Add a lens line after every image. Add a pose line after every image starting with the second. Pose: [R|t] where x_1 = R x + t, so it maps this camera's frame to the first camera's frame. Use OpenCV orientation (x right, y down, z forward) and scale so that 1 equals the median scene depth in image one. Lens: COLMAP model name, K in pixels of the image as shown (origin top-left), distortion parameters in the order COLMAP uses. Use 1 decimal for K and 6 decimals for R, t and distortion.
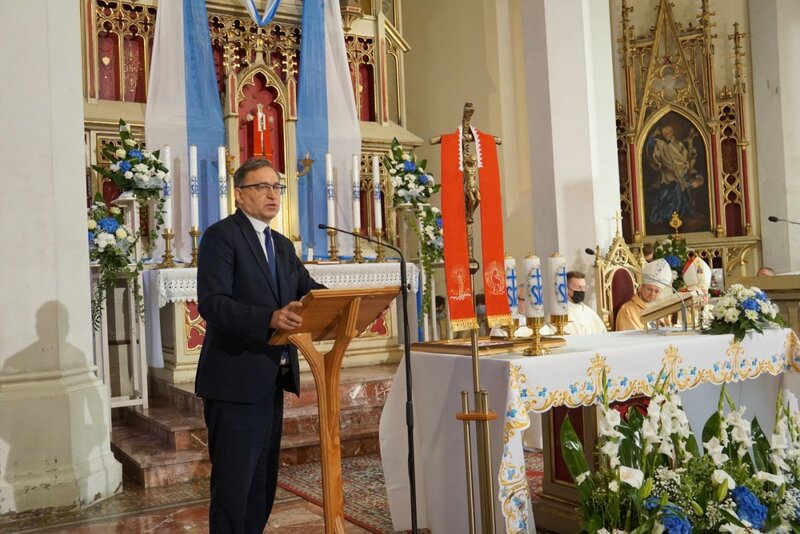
lens RADIAL K [[799.1, 0, 397.5], [0, 799.1, 276.0], [0, 0, 1]] dist [-0.089931, 0.160939]
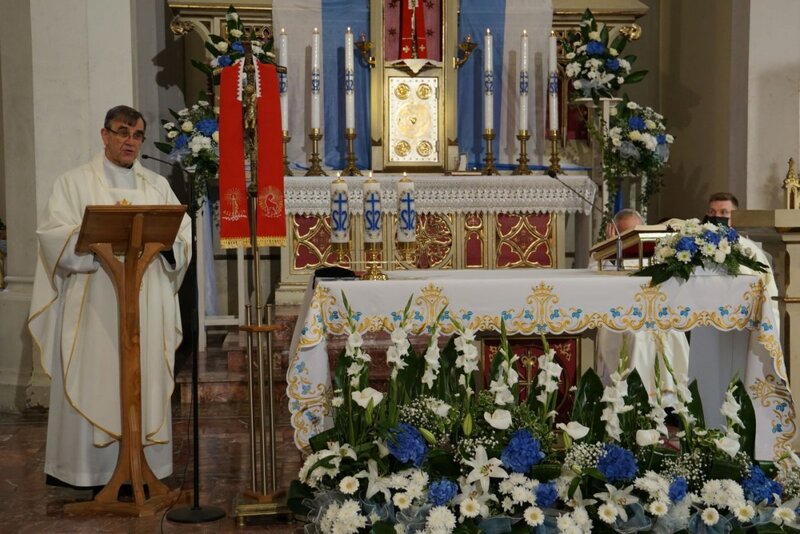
lens RADIAL K [[1205.0, 0, 397.4], [0, 1205.0, 277.7], [0, 0, 1]] dist [0.135864, 0.042255]
pose [[0.903247, 0.061689, -0.424665, 0.354047], [-0.026956, 0.995815, 0.087322, -0.015438], [0.428275, -0.067426, 0.901130, -0.144710]]
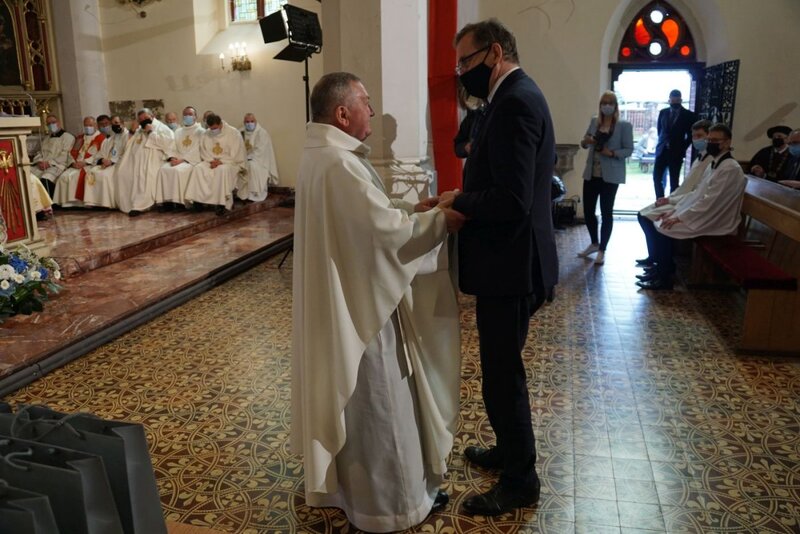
lens RADIAL K [[615.5, 0, 399.3], [0, 615.5, 276.9], [0, 0, 1]] dist [-0.176082, 0.112788]
pose [[0.697751, -0.138252, 0.702873, 0.138793], [-0.041511, 0.971747, 0.232348, 0.002763], [-0.715137, -0.191298, 0.672298, -0.159292]]
